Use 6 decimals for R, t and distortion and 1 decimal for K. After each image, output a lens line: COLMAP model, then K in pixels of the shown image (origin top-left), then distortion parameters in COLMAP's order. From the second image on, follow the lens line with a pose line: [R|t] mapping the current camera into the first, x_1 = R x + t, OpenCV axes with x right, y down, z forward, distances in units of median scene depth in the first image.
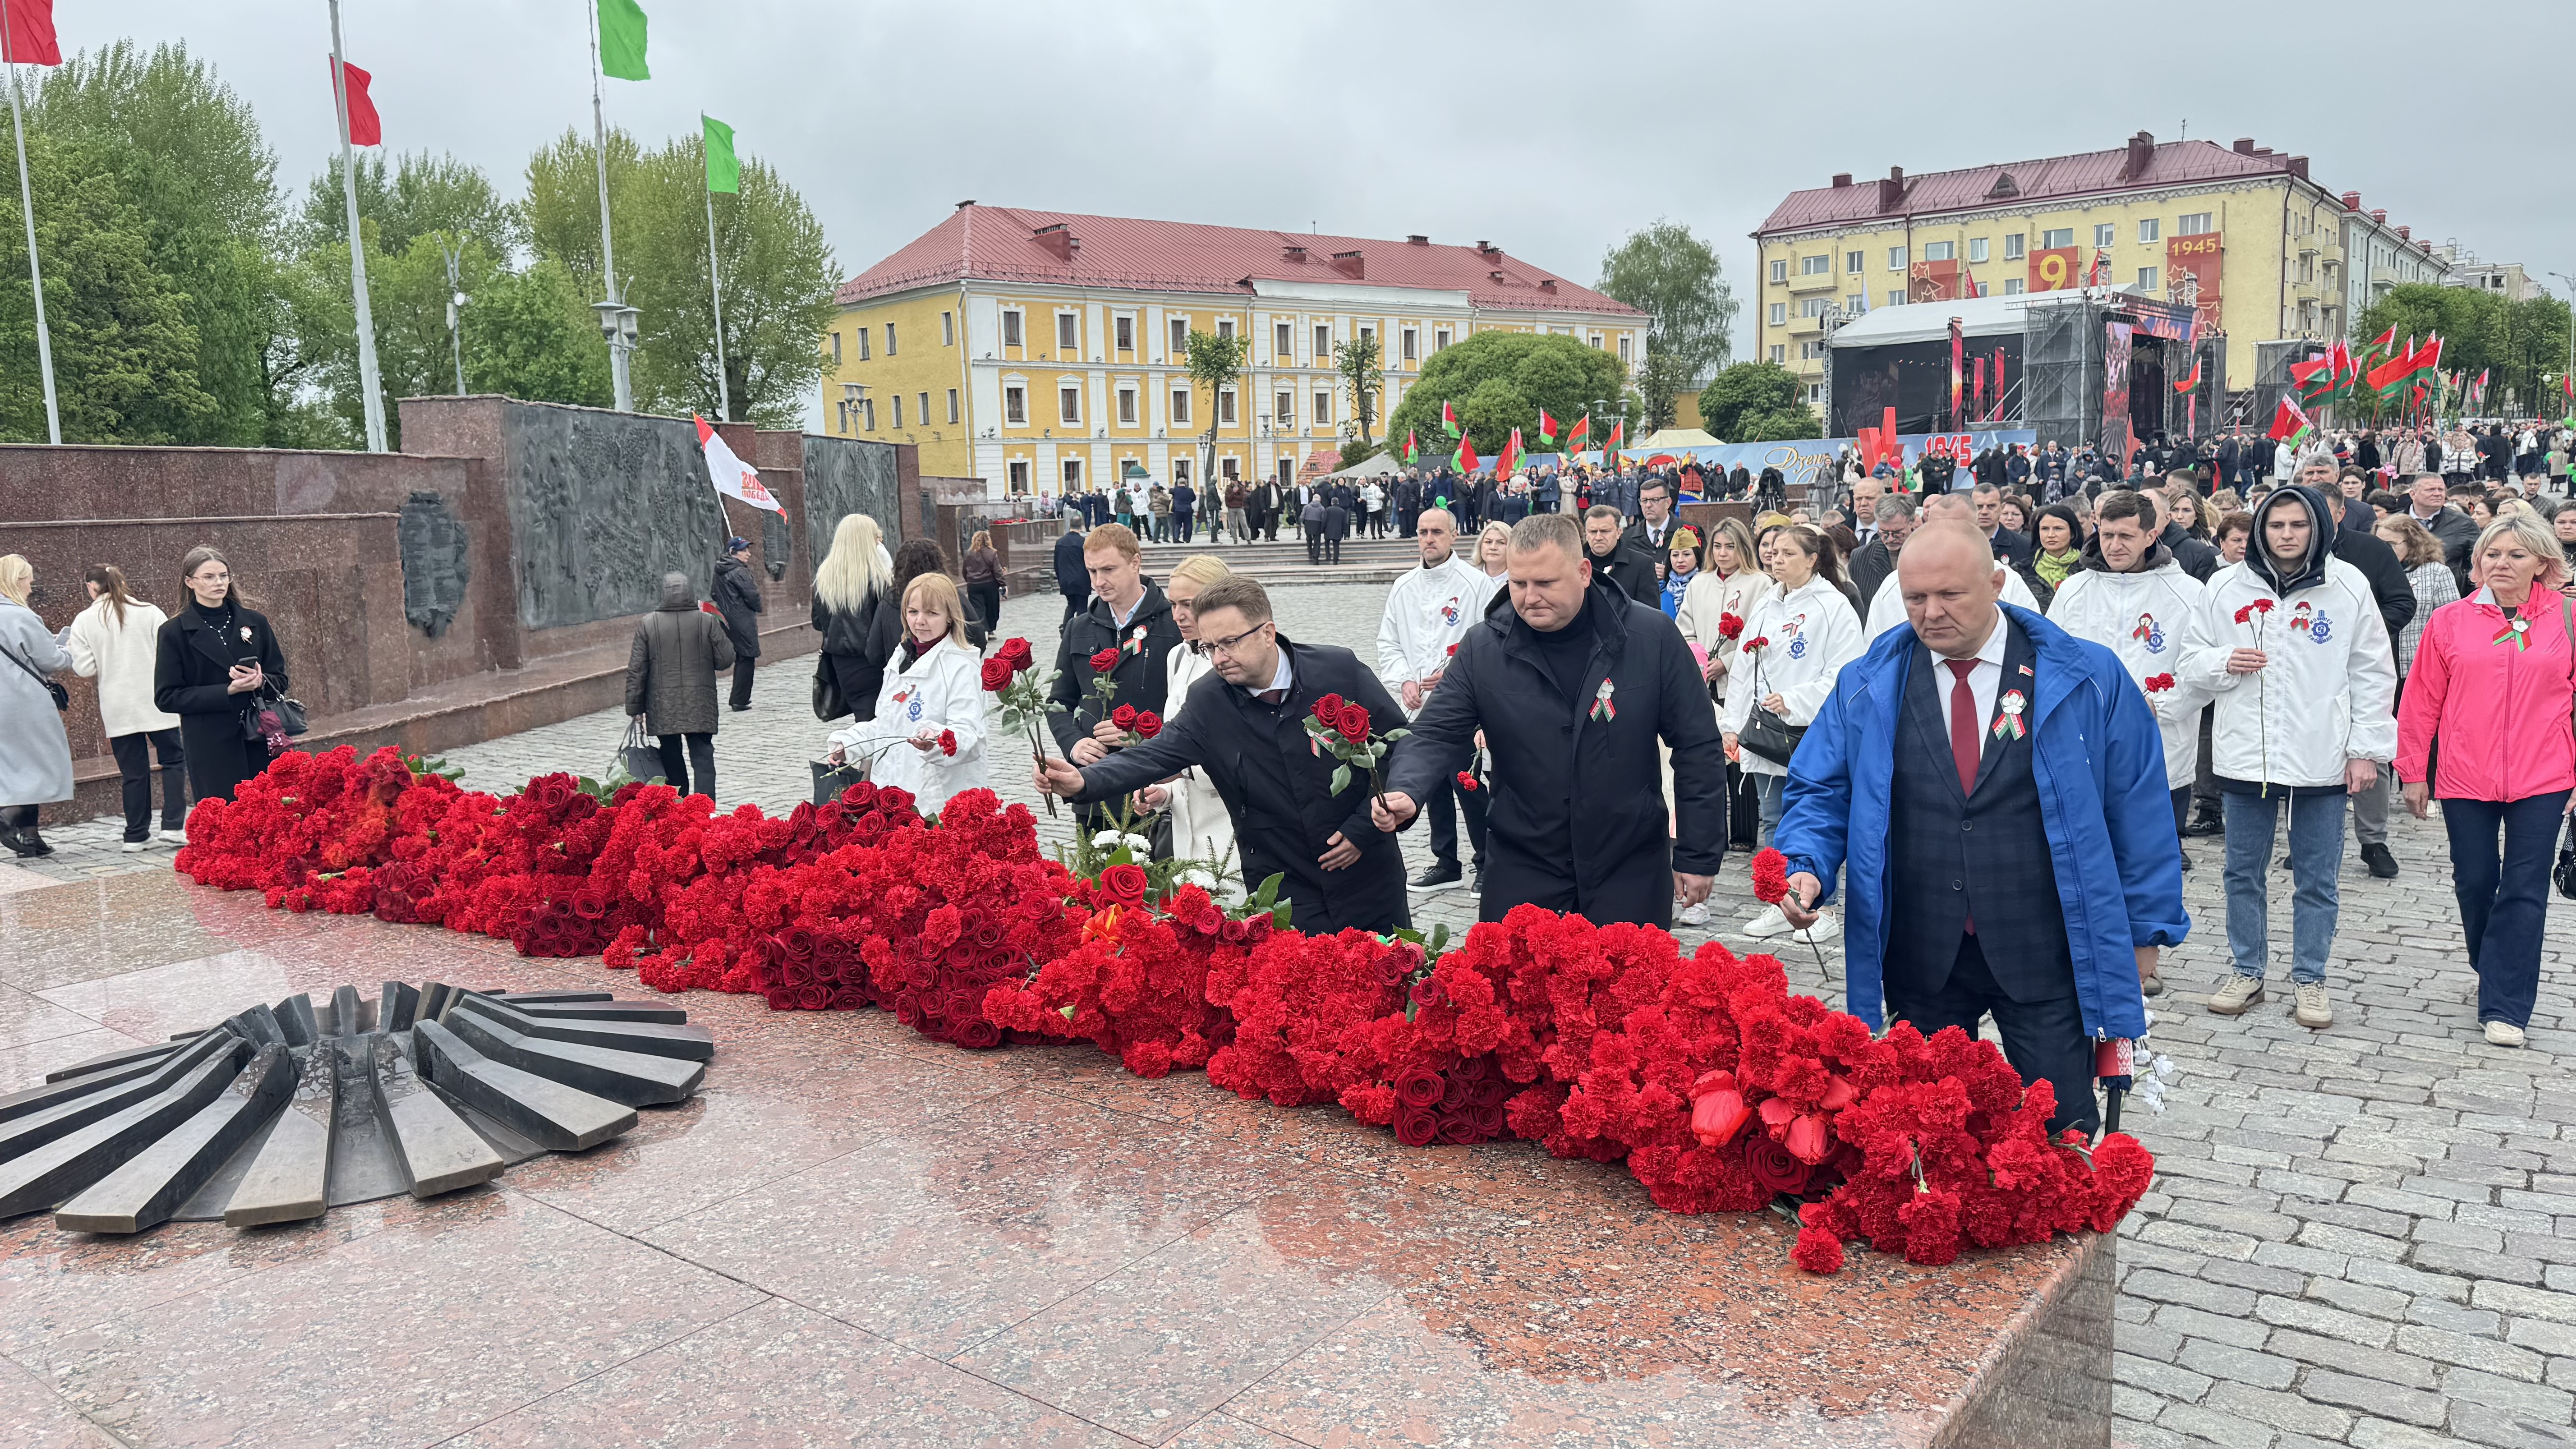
lens RADIAL K [[1817.9, 0, 1316.7], [0, 1817.9, 693.3], [0, 0, 1]] dist [0.030844, -0.063711]
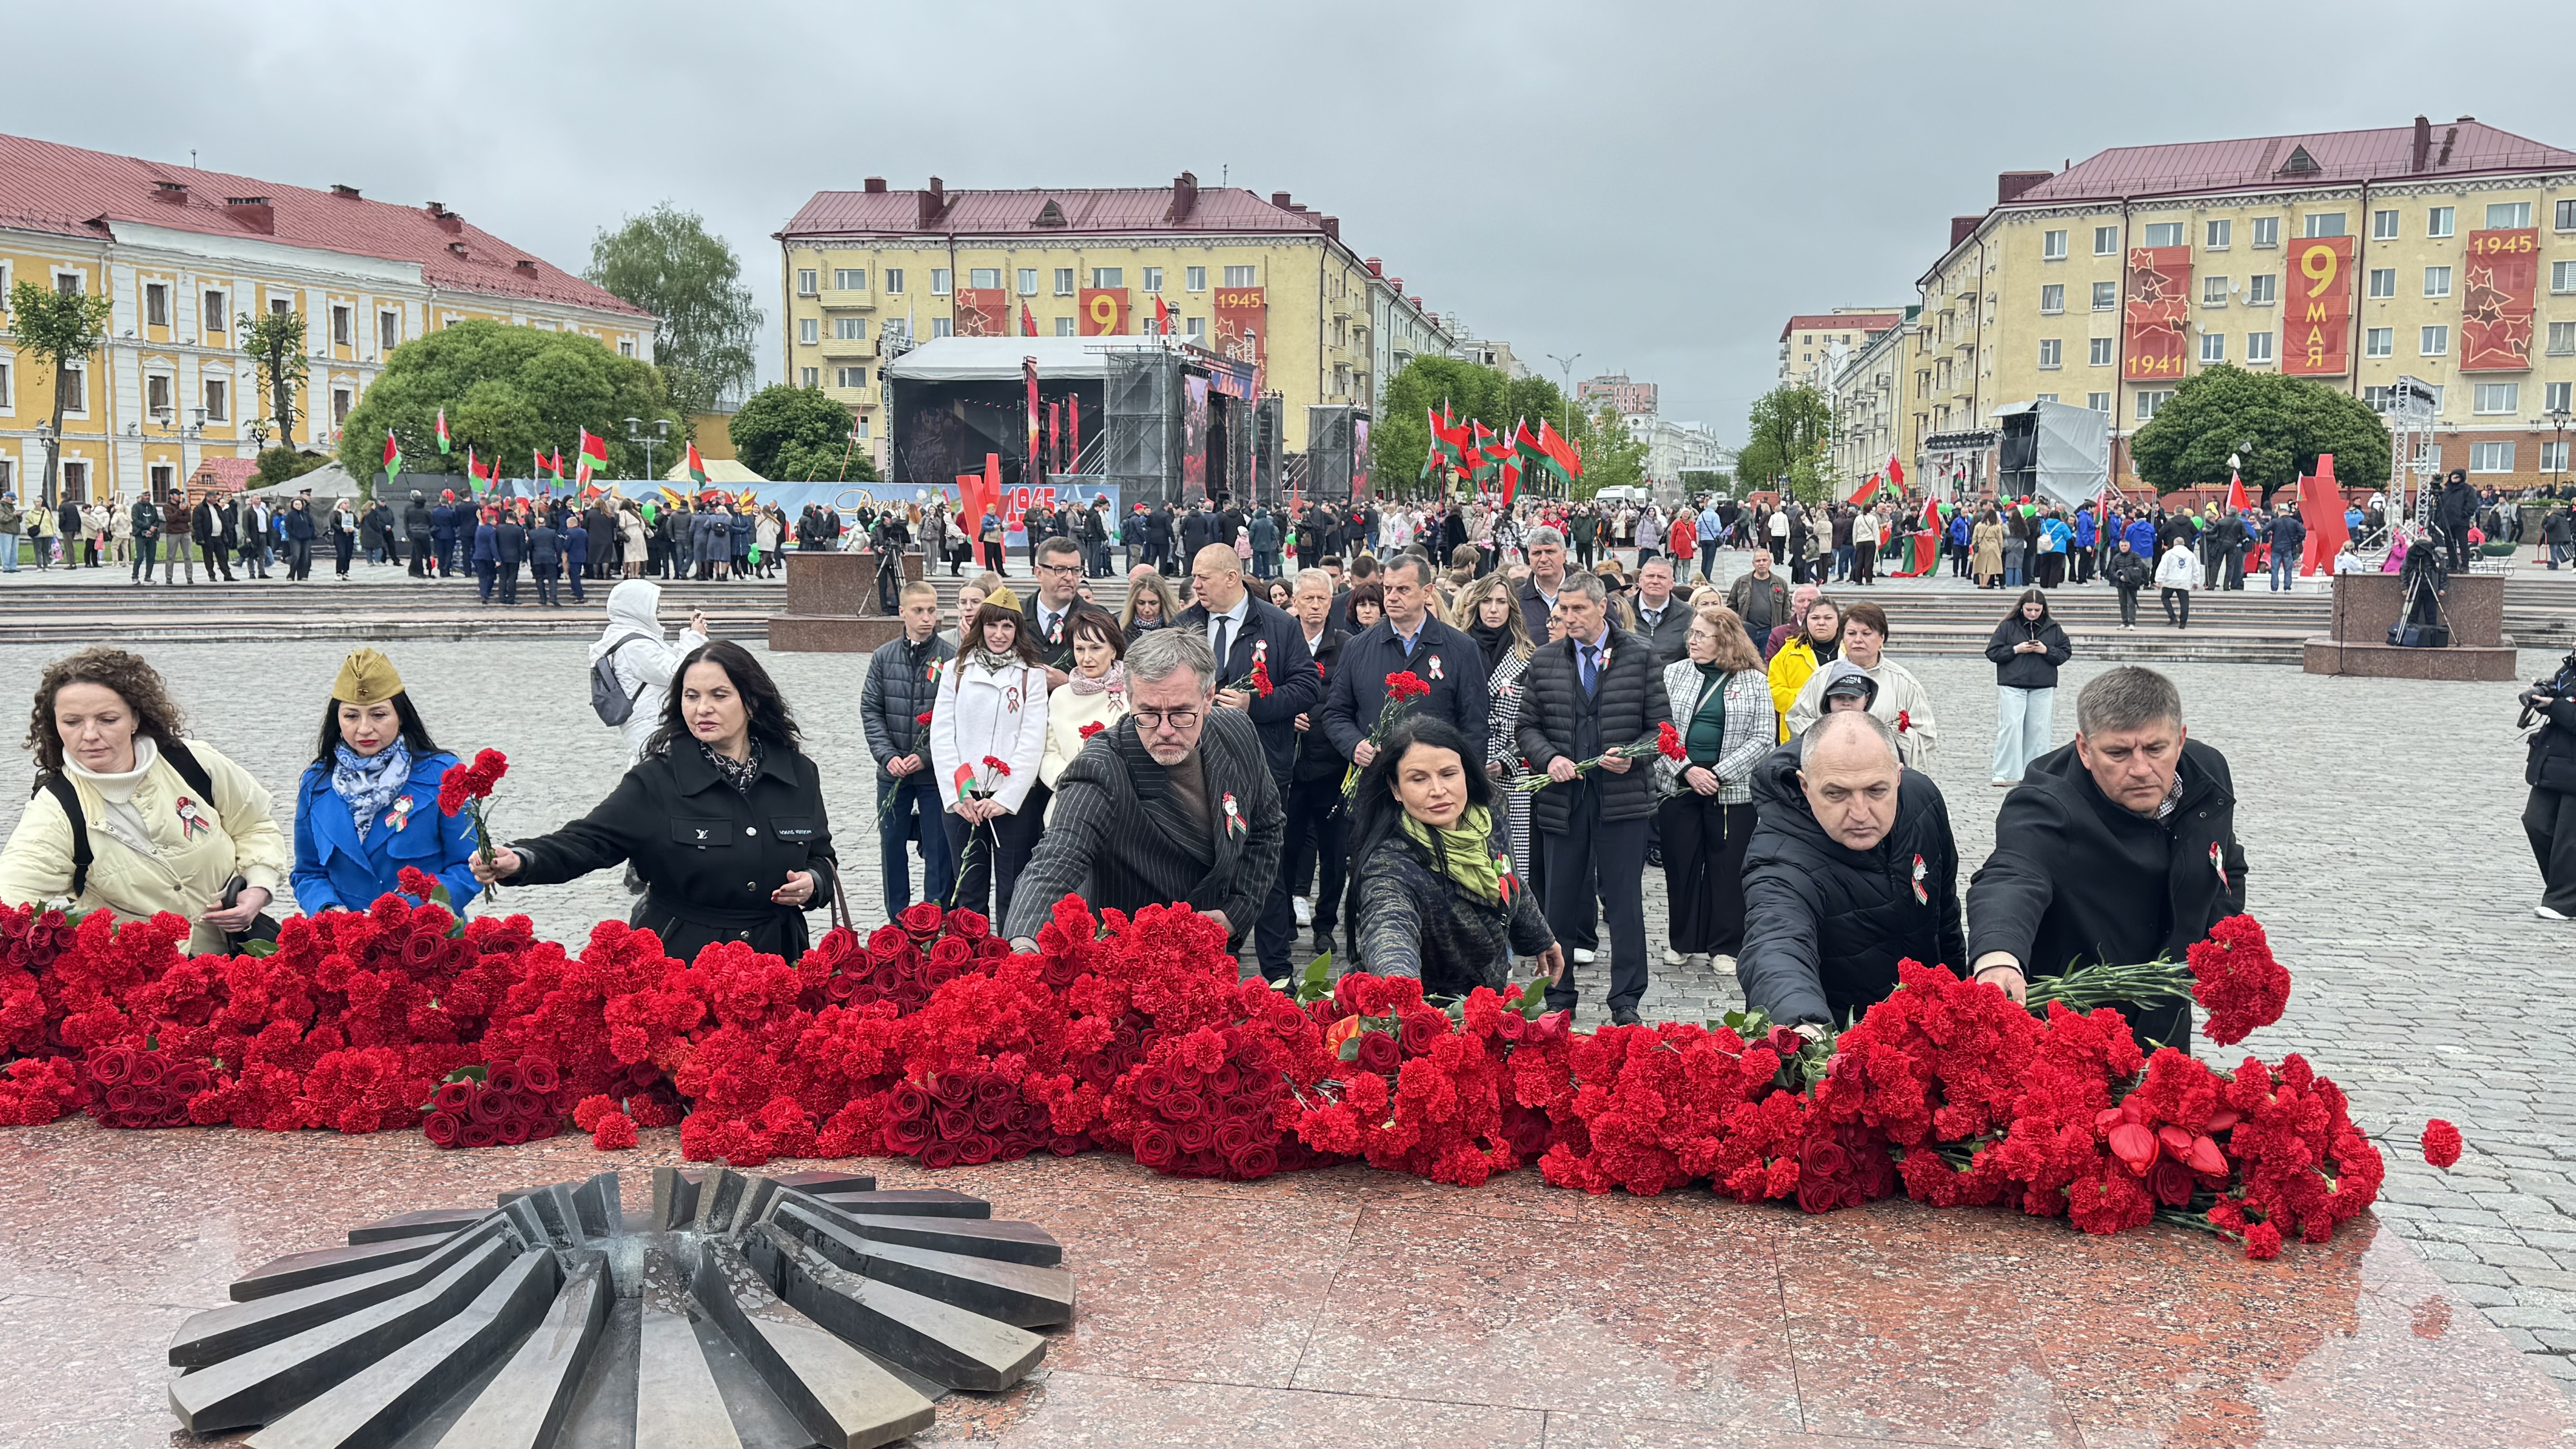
lens RADIAL K [[2129.1, 0, 1310.6], [0, 2129.1, 722.7], [0, 0, 1]] dist [0.091100, -0.088700]
pose [[0.878951, -0.001664, 0.476909, -0.552458], [0.012349, 0.999738, -0.019272, -0.015632], [-0.476752, 0.022828, 0.878741, 0.007283]]
